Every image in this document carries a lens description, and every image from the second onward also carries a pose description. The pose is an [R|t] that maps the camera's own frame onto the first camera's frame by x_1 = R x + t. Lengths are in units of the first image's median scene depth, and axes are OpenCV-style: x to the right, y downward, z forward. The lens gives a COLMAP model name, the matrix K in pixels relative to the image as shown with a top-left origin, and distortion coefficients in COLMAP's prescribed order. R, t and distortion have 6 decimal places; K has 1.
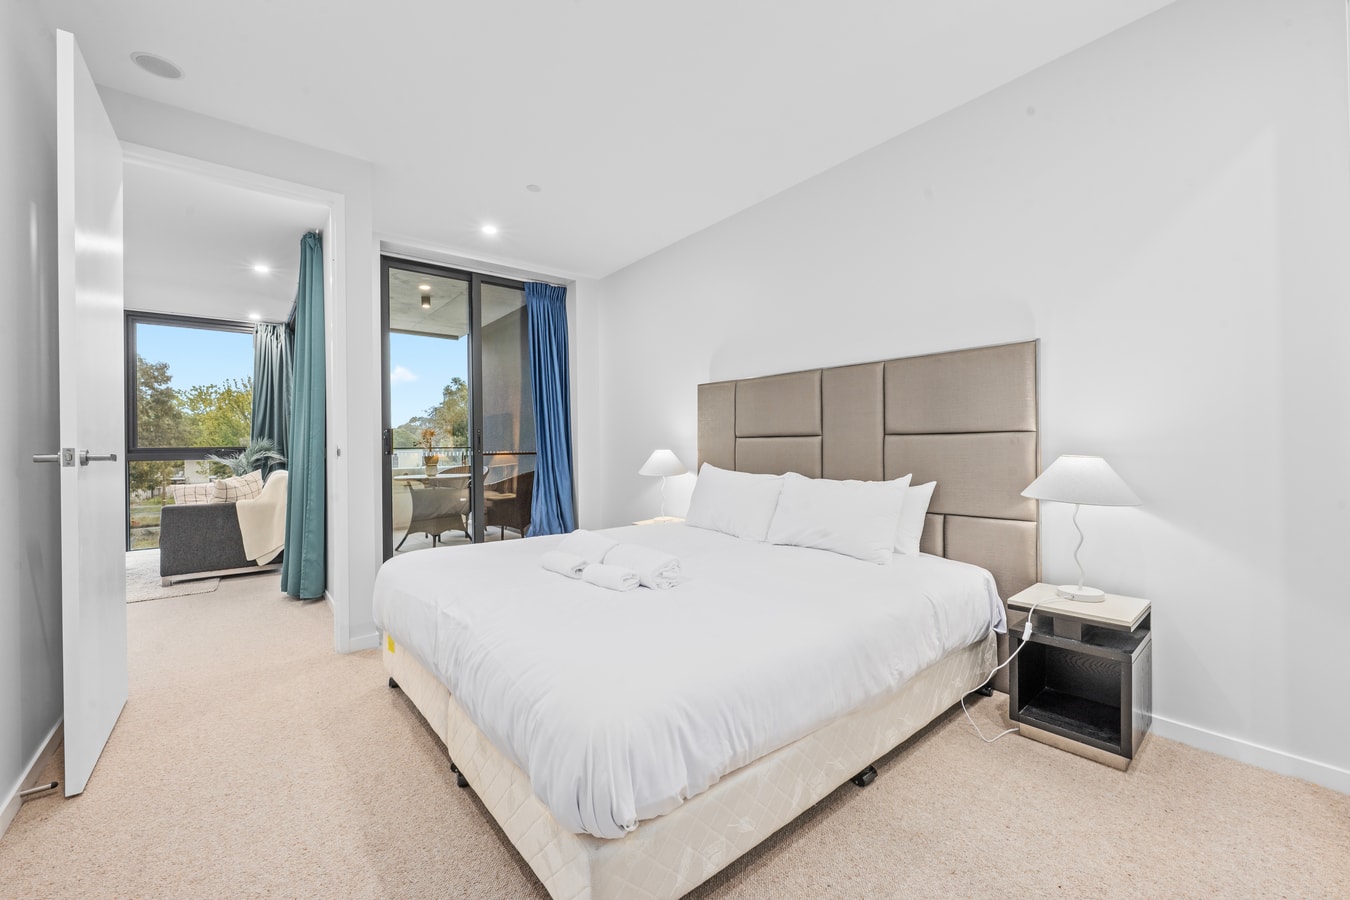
lens RADIAL K [[531.9, 0, 676.8], [0, 531.9, 446.9], [0, 0, 1]] dist [-0.001698, 0.000518]
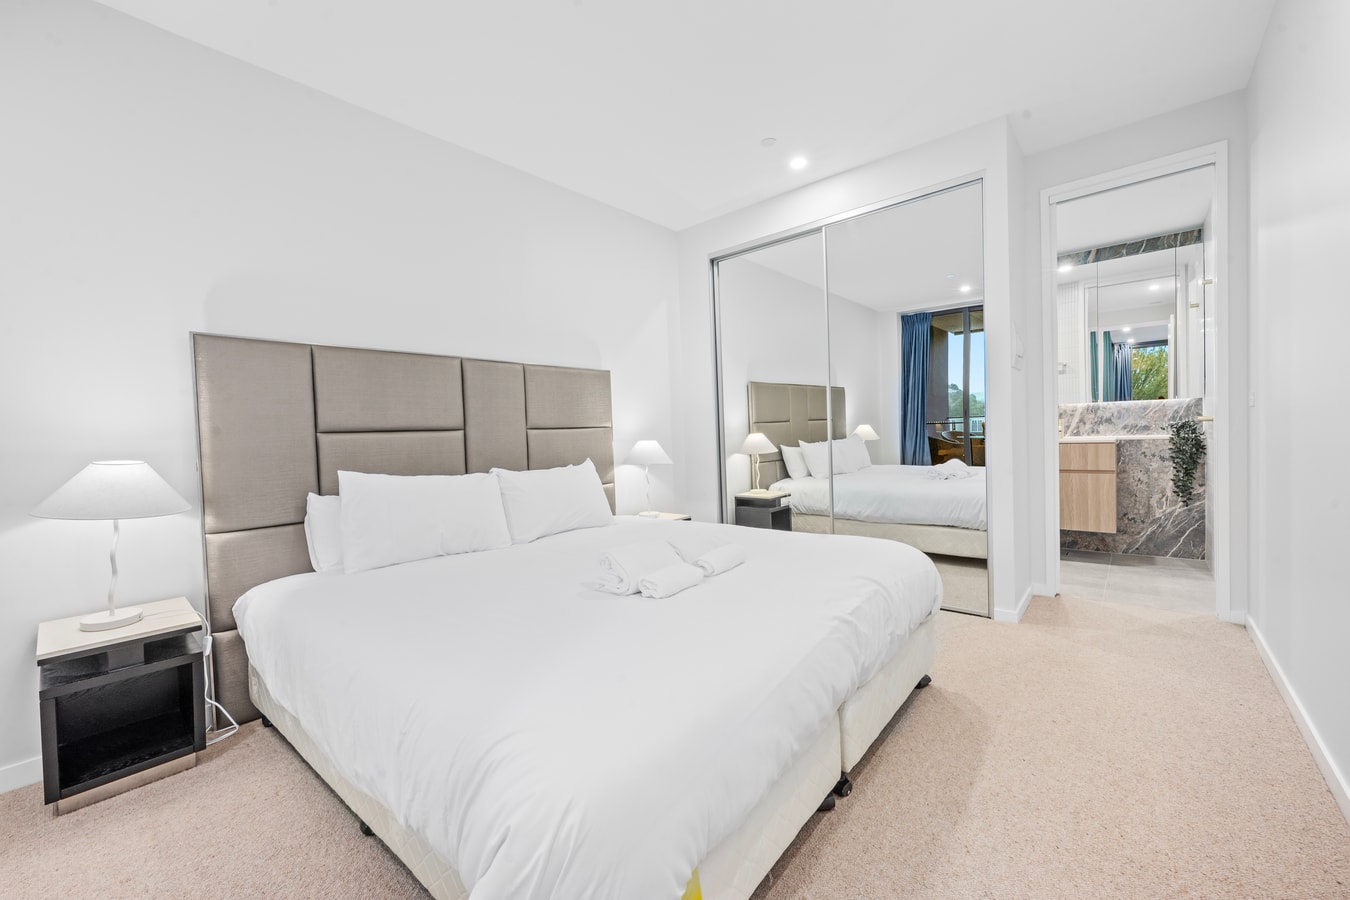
lens RADIAL K [[531.9, 0, 670.4], [0, 531.9, 444.2], [0, 0, 1]] dist [-0.001698, 0.000518]
pose [[-0.163270, -0.007590, 0.986552, -0.325076], [0.037422, 0.999203, 0.013881, 0.002154], [-0.985871, 0.039185, -0.162856, 0.368237]]
